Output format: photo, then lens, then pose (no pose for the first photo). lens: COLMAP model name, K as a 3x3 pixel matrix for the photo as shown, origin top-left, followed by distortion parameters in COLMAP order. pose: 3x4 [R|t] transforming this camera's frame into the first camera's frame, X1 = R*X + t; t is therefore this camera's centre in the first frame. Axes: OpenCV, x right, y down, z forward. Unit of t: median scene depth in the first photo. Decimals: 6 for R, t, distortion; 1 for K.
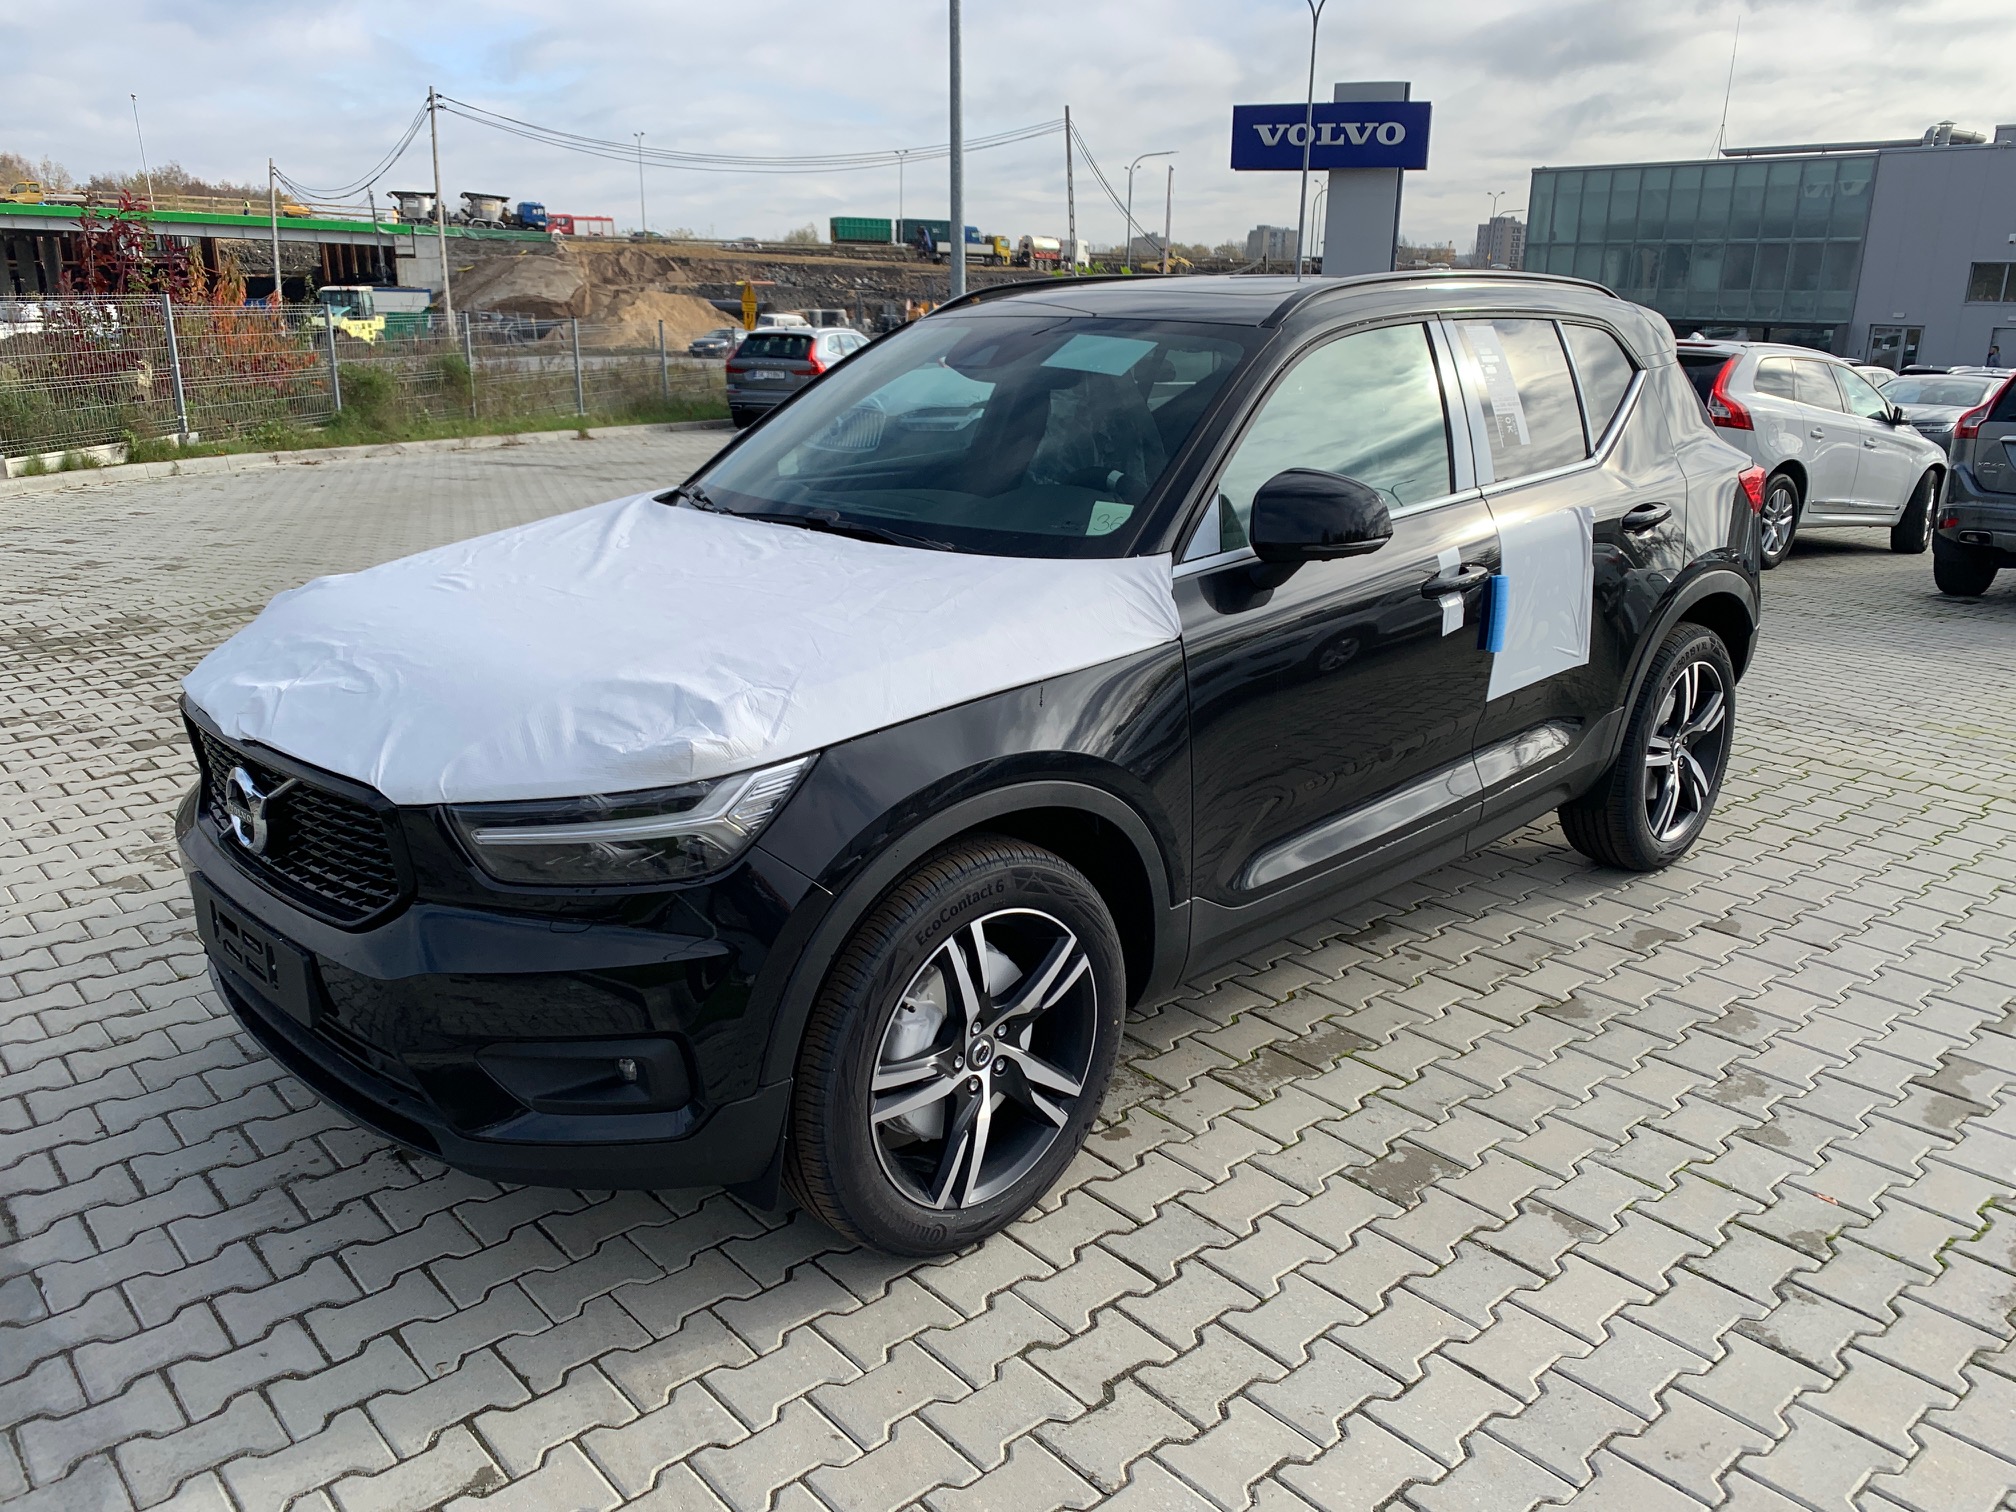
lens RADIAL K [[1543.9, 0, 1014.2], [0, 1543.9, 743.6], [0, 0, 1]] dist [0.008346, -0.002773]
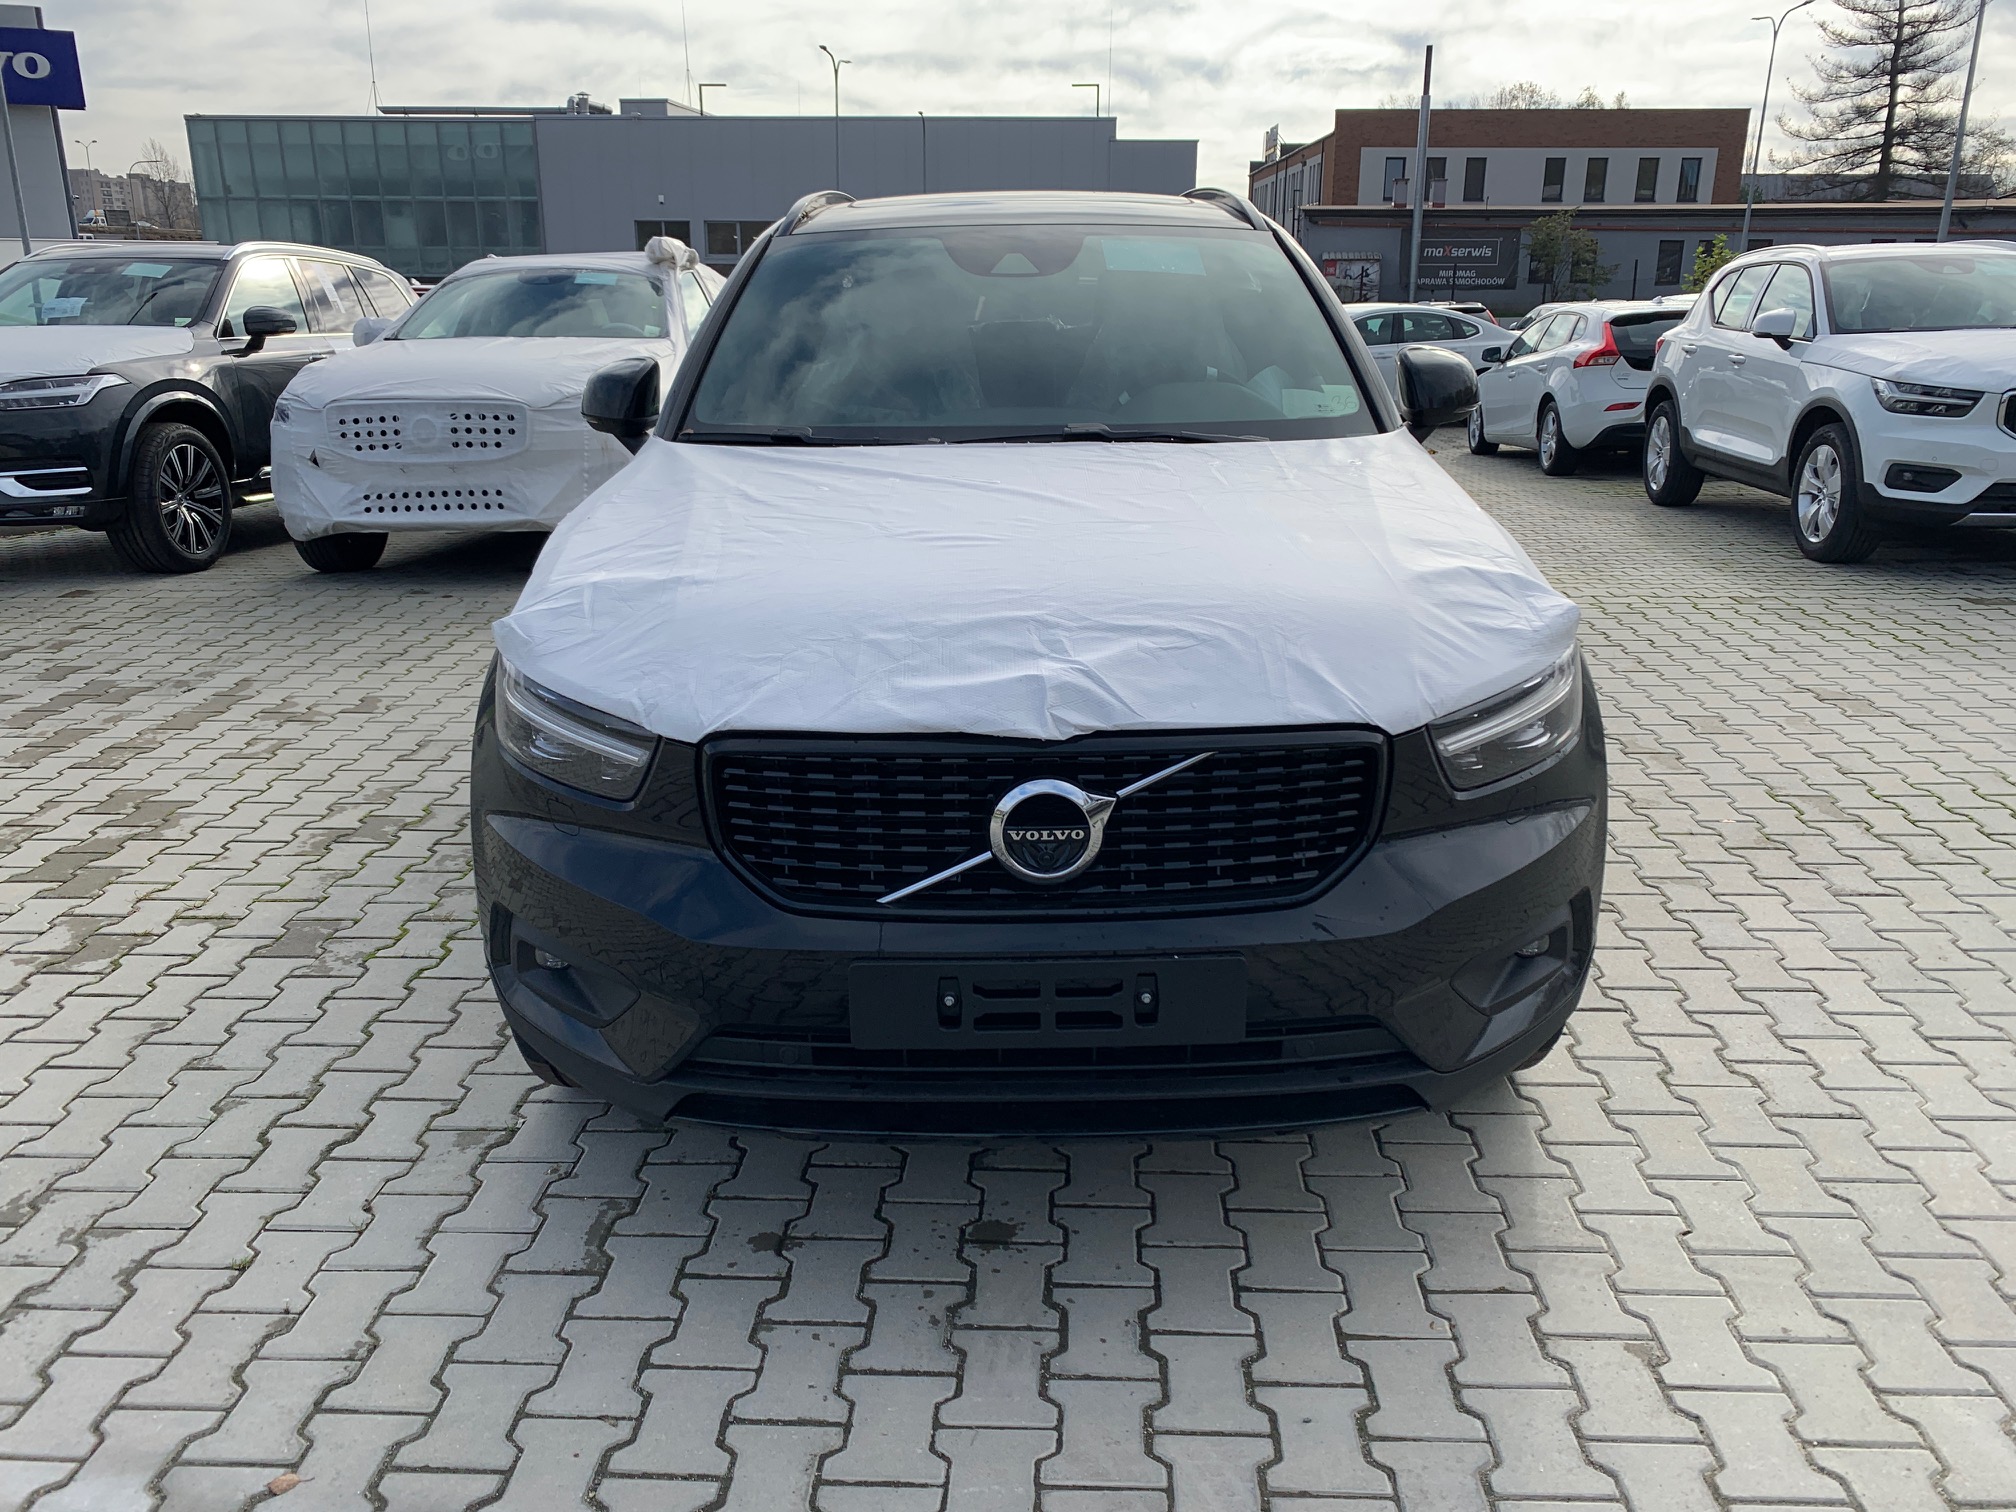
lens RADIAL K [[1543.9, 0, 1015.1], [0, 1543.9, 736.6], [0, 0, 1]] dist [0.008346, -0.002773]
pose [[0.693620, -0.224602, 0.684431, -0.799293], [0.211018, 0.971820, 0.105060, -0.069656], [-0.688740, 0.071555, 0.721468, 0.342474]]
